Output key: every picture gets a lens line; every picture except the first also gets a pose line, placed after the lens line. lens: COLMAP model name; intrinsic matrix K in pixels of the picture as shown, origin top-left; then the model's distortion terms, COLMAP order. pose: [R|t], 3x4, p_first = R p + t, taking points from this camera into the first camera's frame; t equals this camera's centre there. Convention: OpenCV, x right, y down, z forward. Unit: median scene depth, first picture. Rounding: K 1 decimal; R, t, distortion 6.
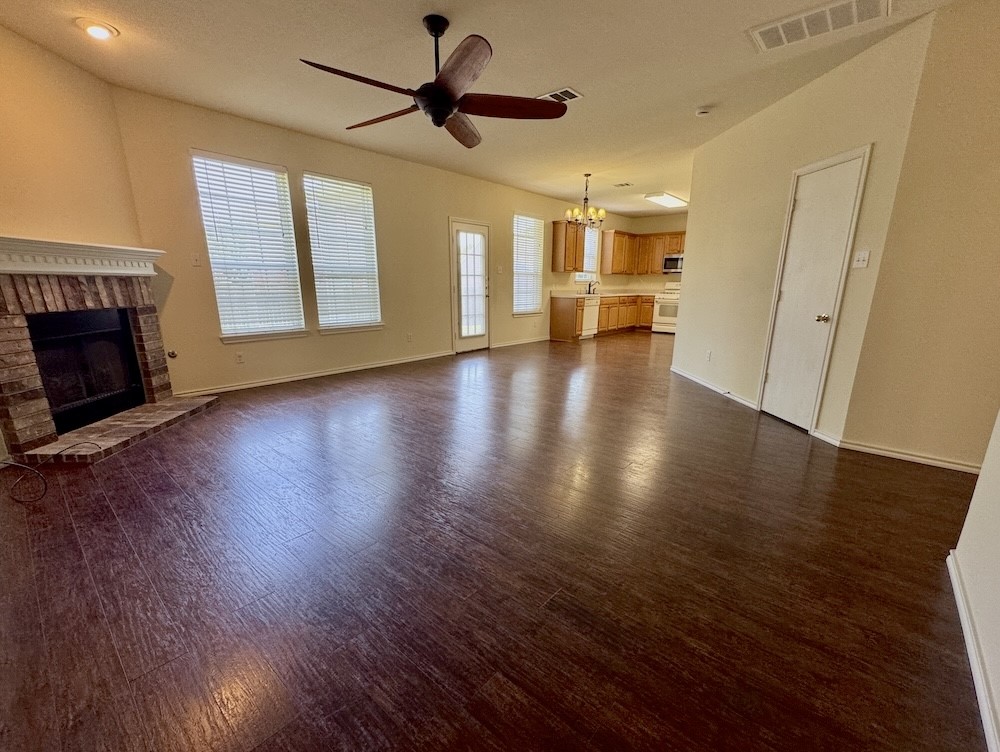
lens RADIAL K [[441.2, 0, 501.8], [0, 441.2, 404.2], [0, 0, 1]] dist [-0.000564, 0.000066]
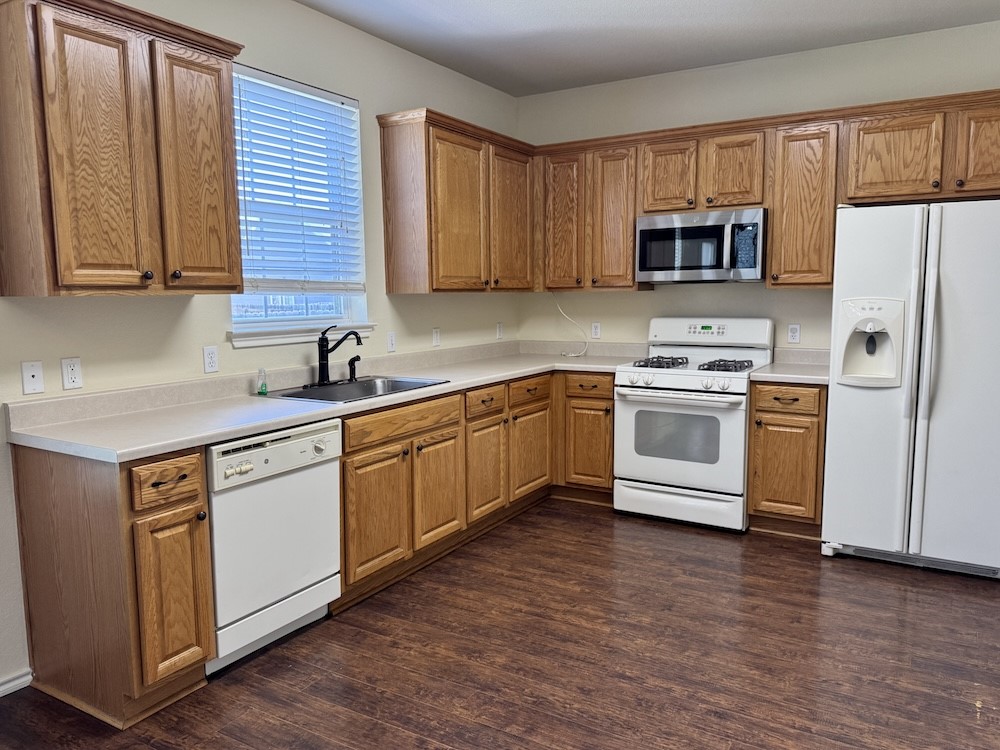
lens RADIAL K [[731.6, 0, 500.0], [0, 731.6, 375.0], [0, 0, 1]] dist [0.122335, -0.197471]
pose [[0.985918, -0.031900, 0.164156, 0.241846], [0.056121, 0.987824, -0.145102, -0.212554], [-0.157529, 0.152271, 0.975704, 0.680222]]
